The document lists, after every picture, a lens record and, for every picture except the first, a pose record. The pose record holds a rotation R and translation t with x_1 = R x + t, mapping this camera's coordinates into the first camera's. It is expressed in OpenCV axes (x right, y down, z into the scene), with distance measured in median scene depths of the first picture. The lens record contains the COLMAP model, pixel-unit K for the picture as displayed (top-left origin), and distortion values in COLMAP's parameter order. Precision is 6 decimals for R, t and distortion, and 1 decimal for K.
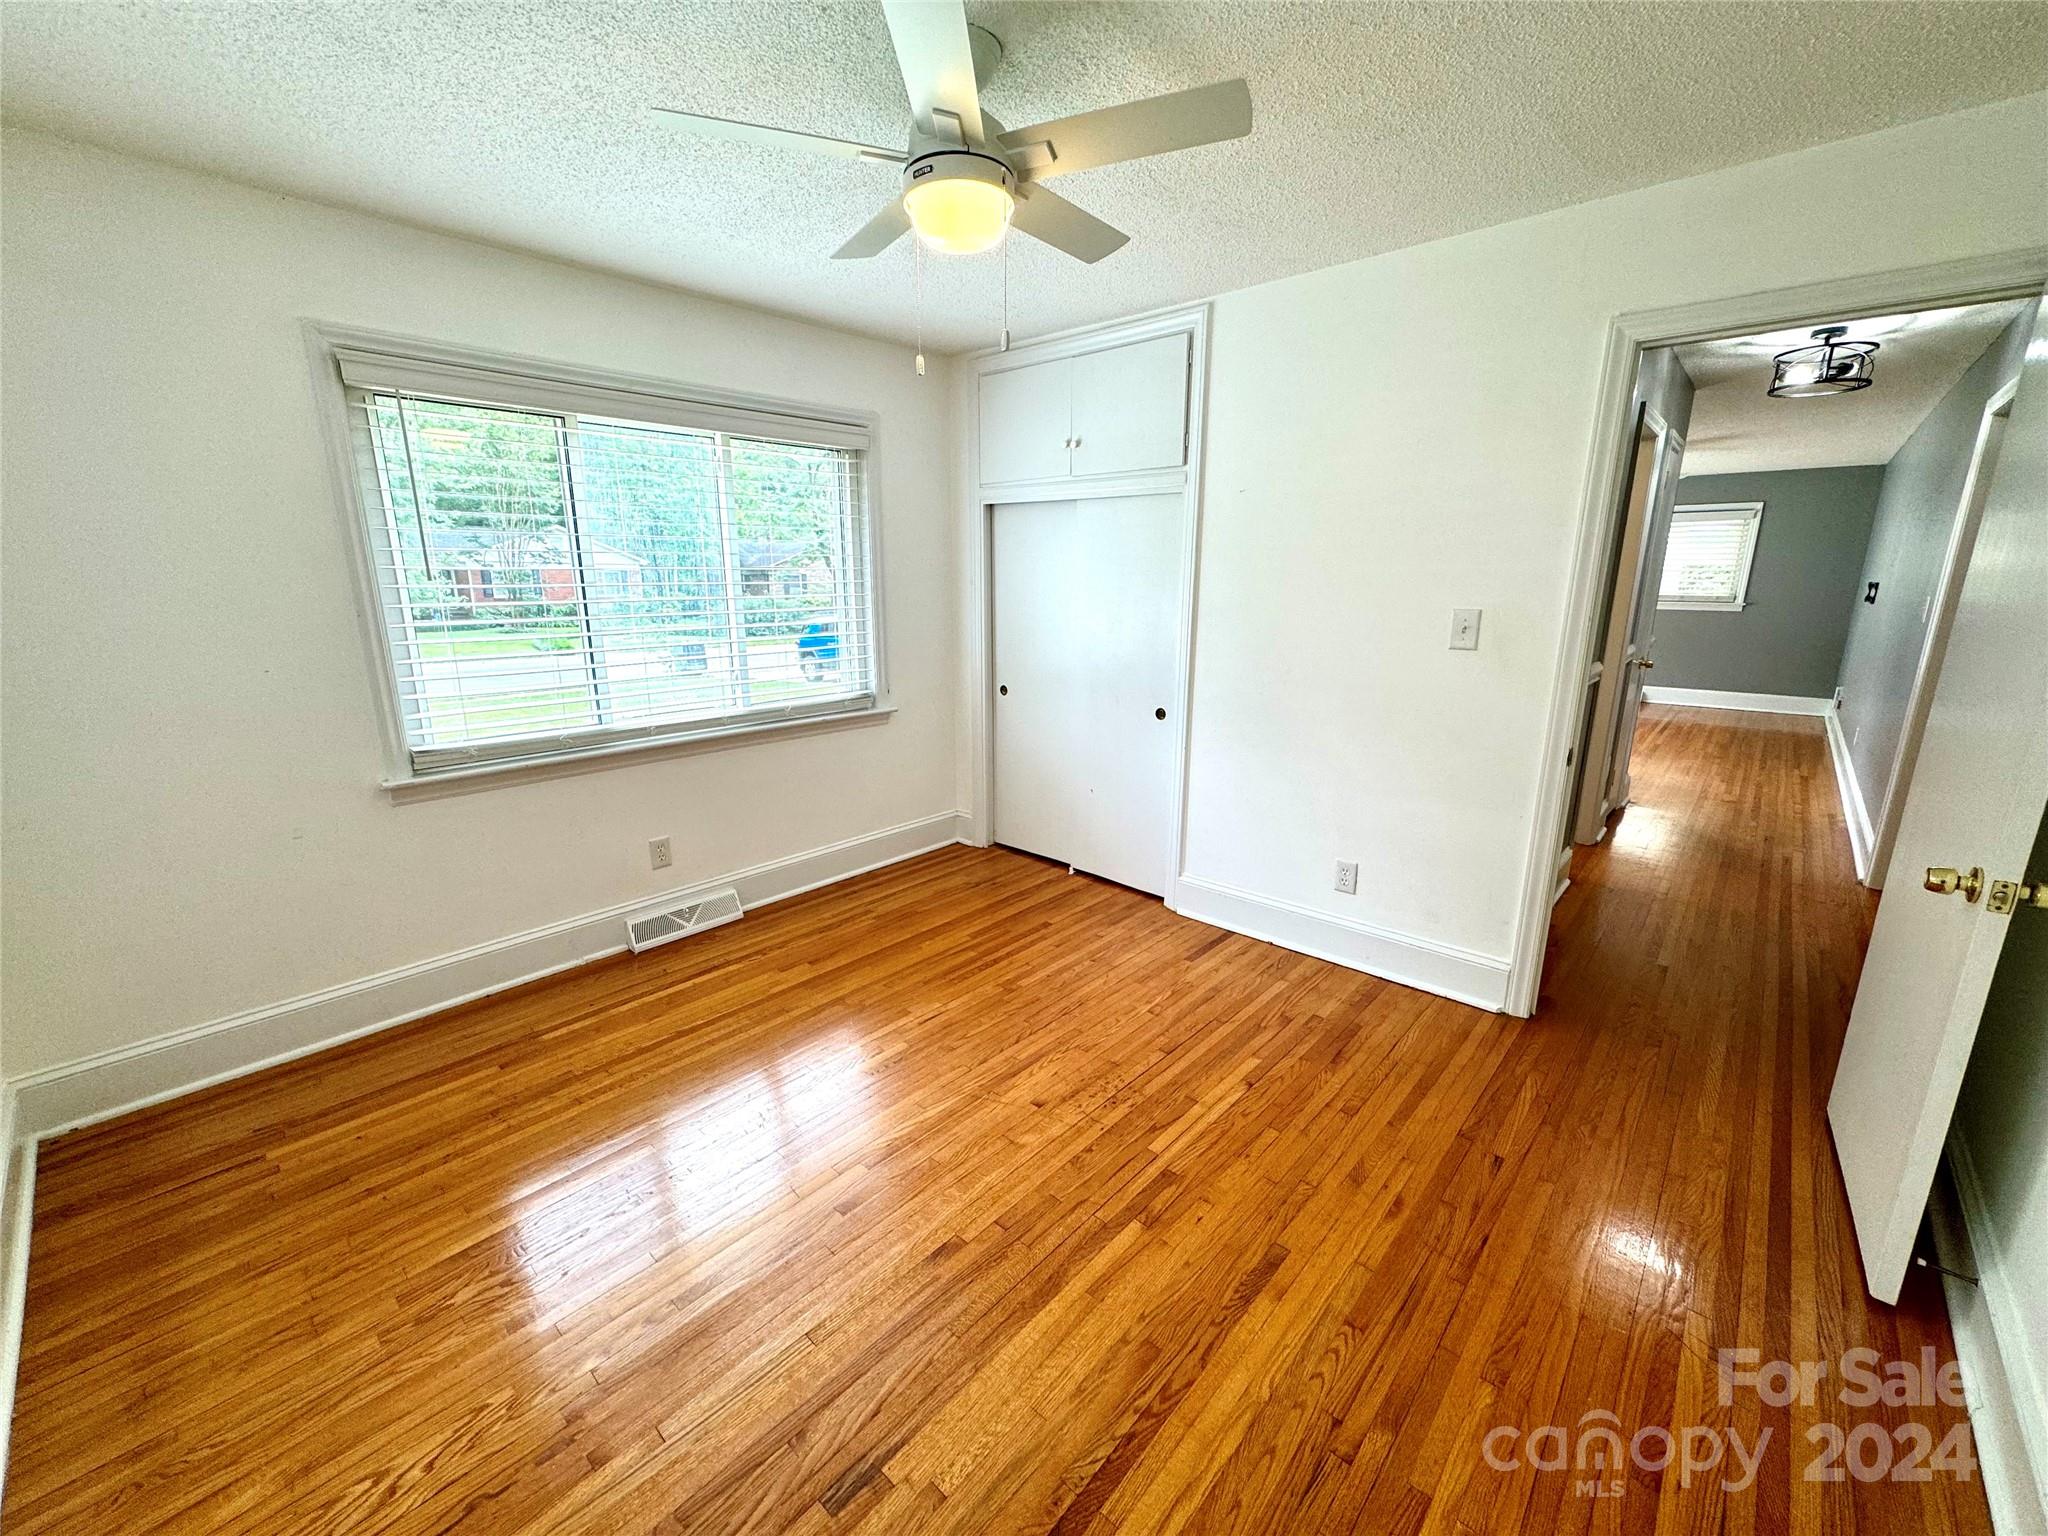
lens RADIAL K [[815.0, 0, 1014.1], [0, 815.0, 771.8], [0, 0, 1]] dist [-0.001847, 0.000033]
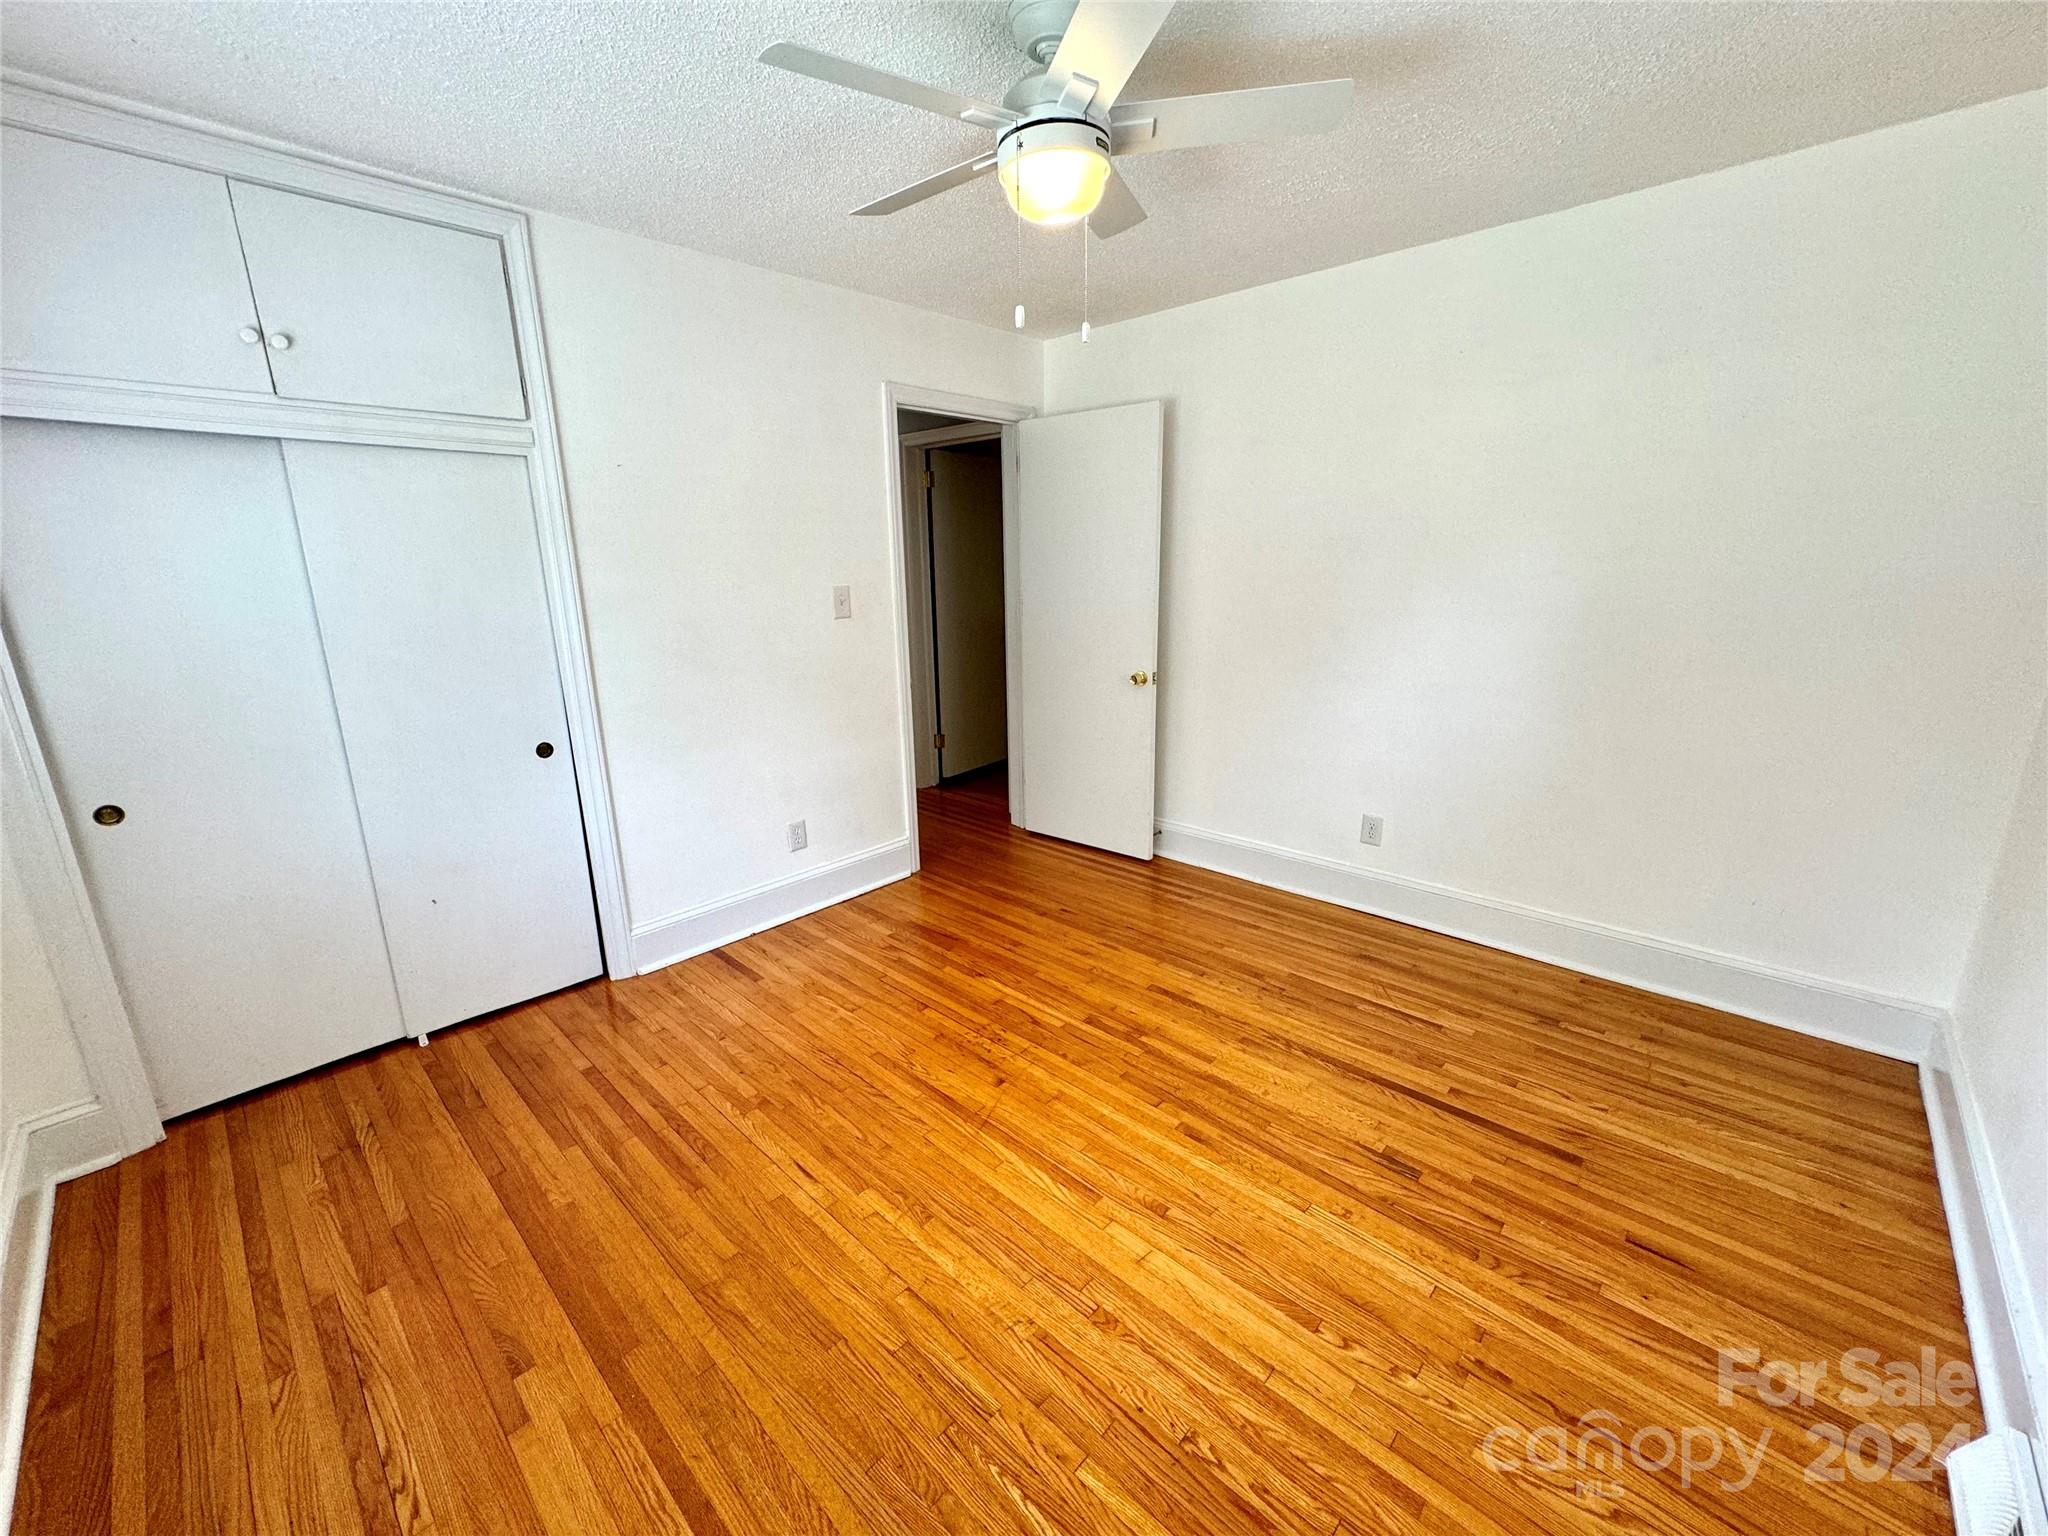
lens RADIAL K [[815.0, 0, 1027.3], [0, 815.0, 775.2], [0, 0, 1]] dist [-0.001847, 0.000033]
pose [[0.011873, -0.259038, 0.965794, -0.713895], [0.257105, 0.934180, 0.247398, -0.158086], [-0.966311, 0.245373, 0.077692, 0.672332]]
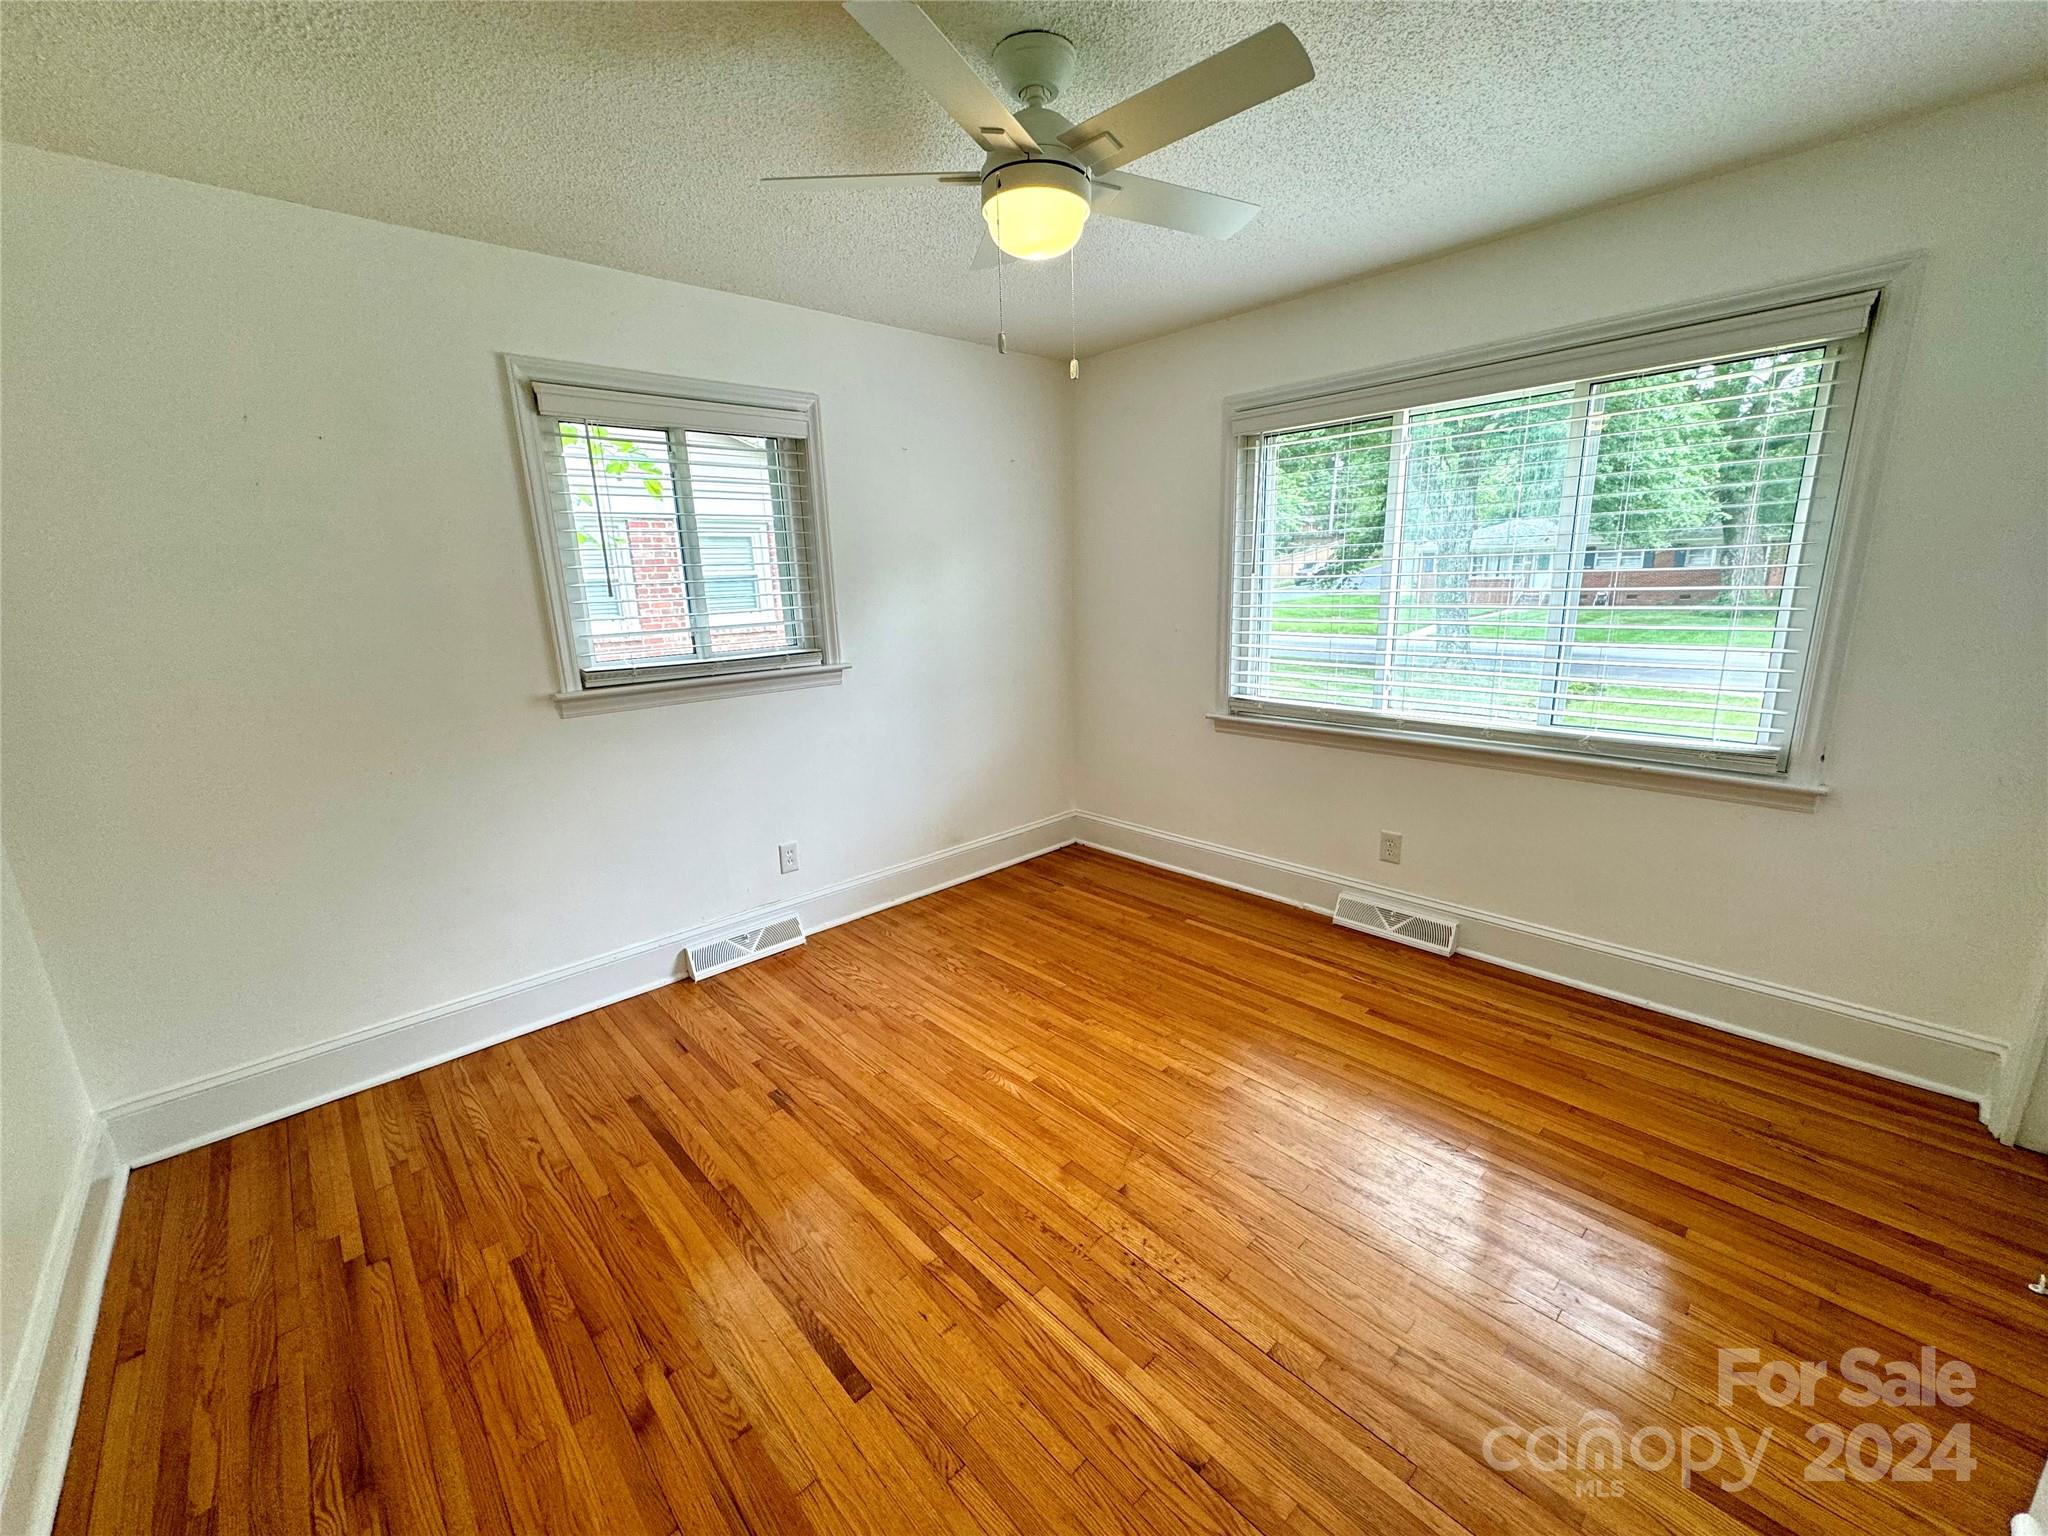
lens RADIAL K [[815.0, 0, 1028.0], [0, 815.0, 769.8], [0, 0, 1]] dist [-0.001847, 0.000033]
pose [[-0.070691, 0.232895, -0.969929, 0.647195], [-0.207235, 0.947717, 0.242665, -0.167769], [0.975734, 0.218157, -0.018731, 0.693506]]
